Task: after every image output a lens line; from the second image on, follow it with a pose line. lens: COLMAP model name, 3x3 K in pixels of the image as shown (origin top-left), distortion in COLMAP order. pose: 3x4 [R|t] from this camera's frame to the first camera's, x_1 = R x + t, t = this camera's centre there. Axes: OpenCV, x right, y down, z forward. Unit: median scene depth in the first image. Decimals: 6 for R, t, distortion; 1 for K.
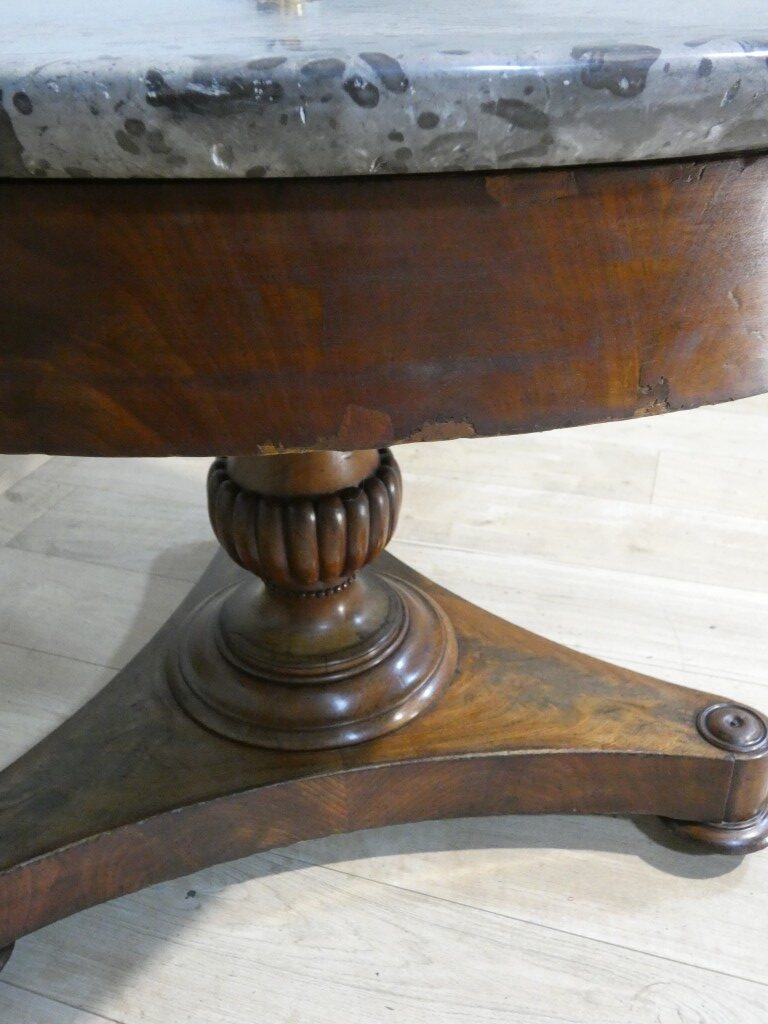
lens RADIAL K [[964.2, 0, 380.5], [0, 964.2, 510.9], [0, 0, 1]] dist [0.019615, 0.000000]
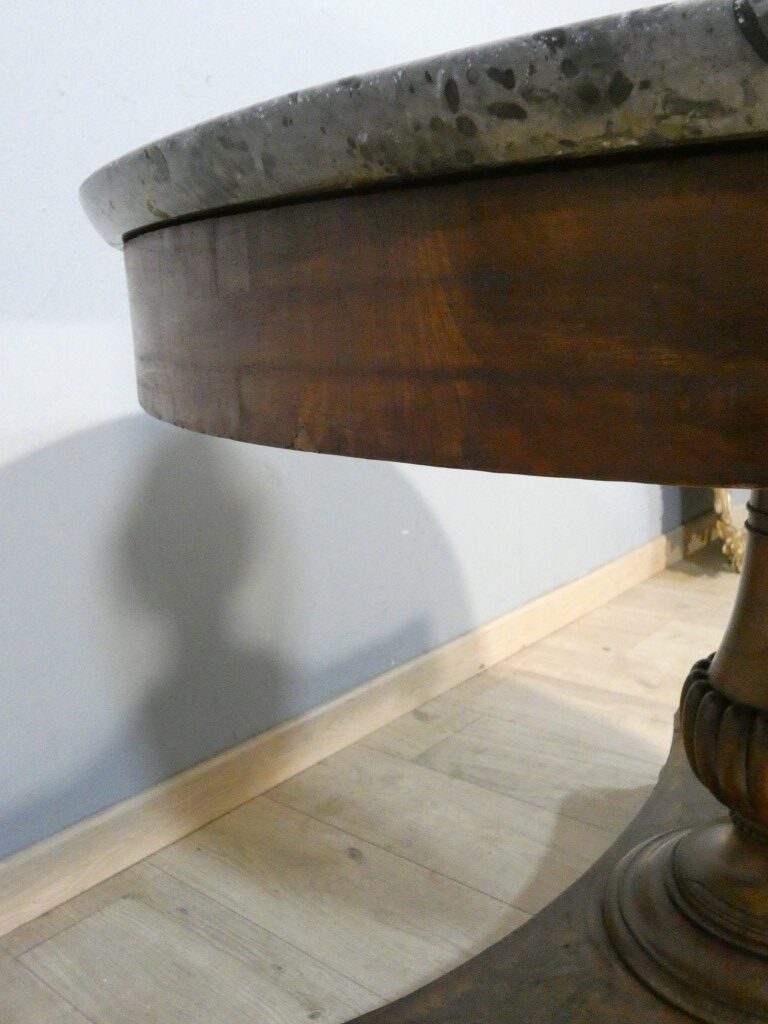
lens RADIAL K [[964.2, 0, 389.1], [0, 964.2, 515.7], [0, 0, 1]] dist [0.019615, 0.000000]
pose [[0.935619, 0.061674, -0.347582, -0.129727], [-0.158332, 0.953342, -0.257040, 0.084317], [0.315512, 0.295524, 0.901730, 0.052951]]
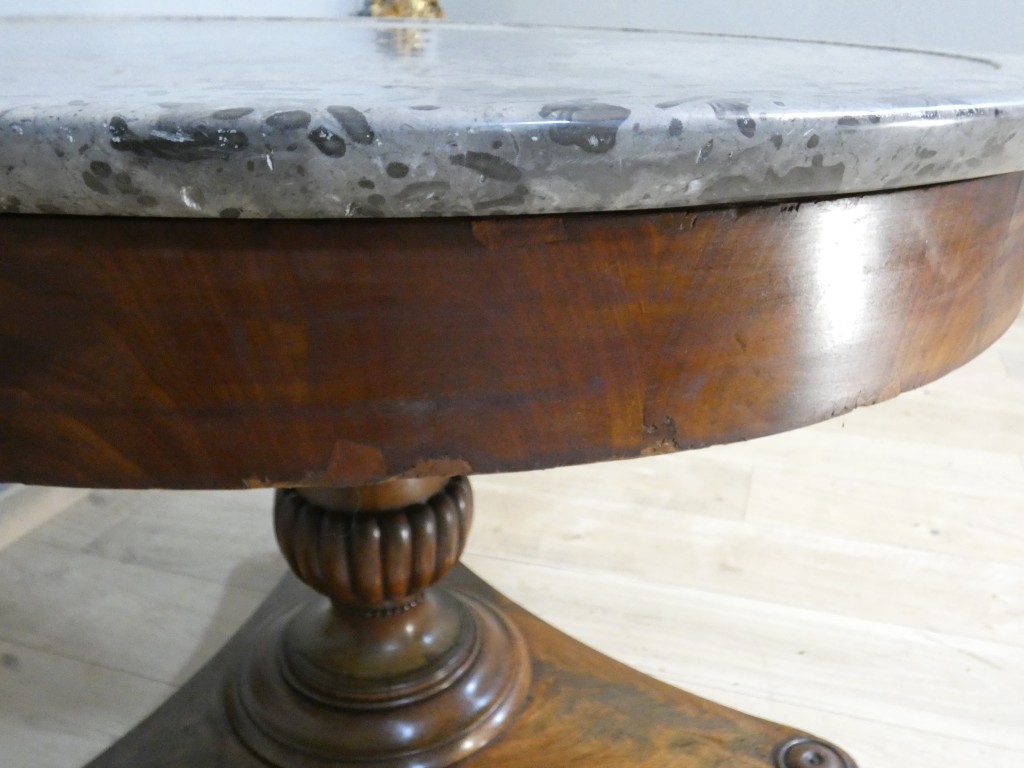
lens RADIAL K [[964.2, 0, 518.9], [0, 964.2, 382.0], [0, 0, 1]] dist [0.019615, 0.000000]
pose [[0.999586, 0.023373, 0.016756, 0.048633], [-0.020880, 0.990490, -0.135991, -0.014412], [-0.019776, 0.135585, 0.990568, 0.007491]]
